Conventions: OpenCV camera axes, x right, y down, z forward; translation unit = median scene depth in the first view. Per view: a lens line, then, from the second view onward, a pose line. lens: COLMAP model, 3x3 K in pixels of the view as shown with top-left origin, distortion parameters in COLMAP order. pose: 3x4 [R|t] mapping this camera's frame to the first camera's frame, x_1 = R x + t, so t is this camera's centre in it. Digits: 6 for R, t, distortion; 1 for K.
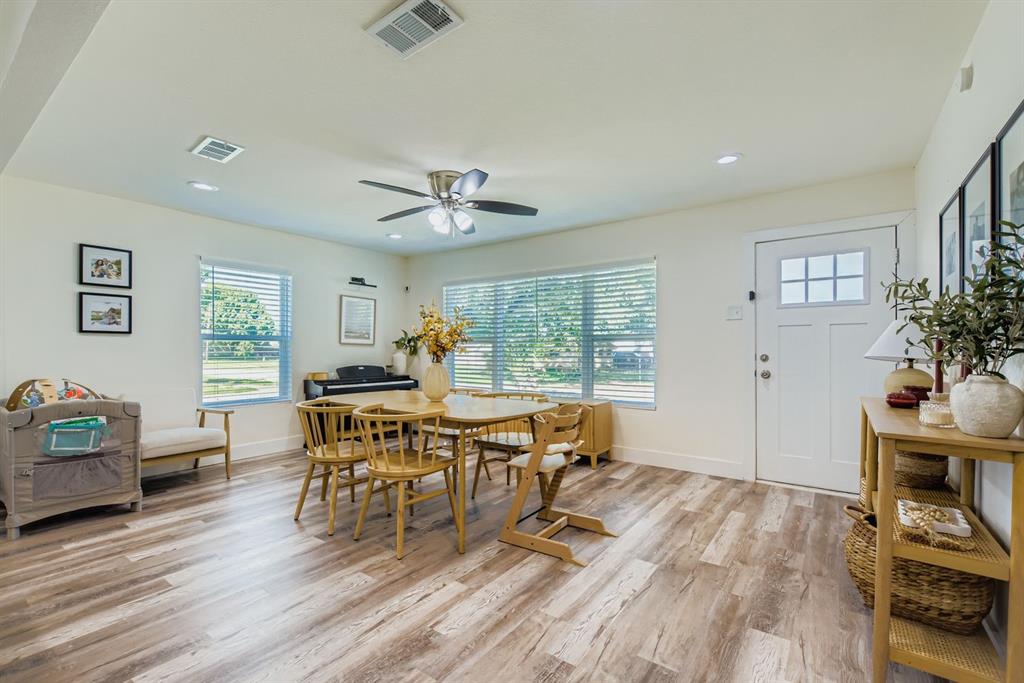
lens RADIAL K [[443.7, 0, 514.2], [0, 443.7, 348.1], [0, 0, 1]] dist [-0.001451, 0.001003]
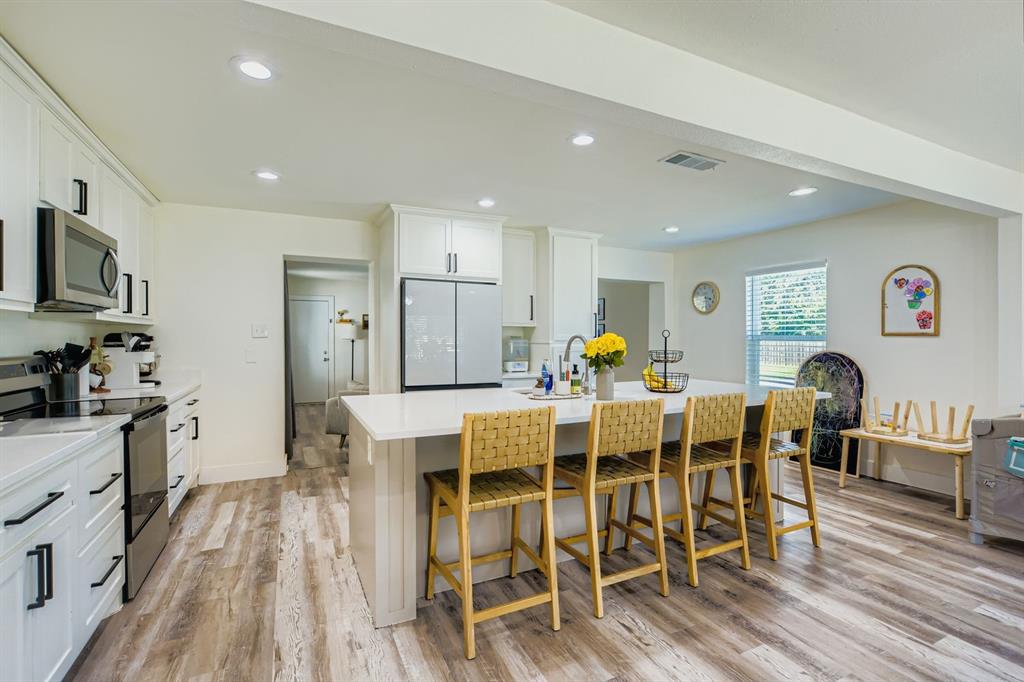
lens RADIAL K [[469.4, 0, 516.2], [0, 469.4, 338.0], [0, 0, 1]] dist [0.001479, -0.000325]
pose [[-0.469033, -0.000483, -0.883181, 0.274518], [0.001508, 0.999998, -0.001347, -0.036734], [0.883179, -0.001964, -0.469031, 0.485441]]
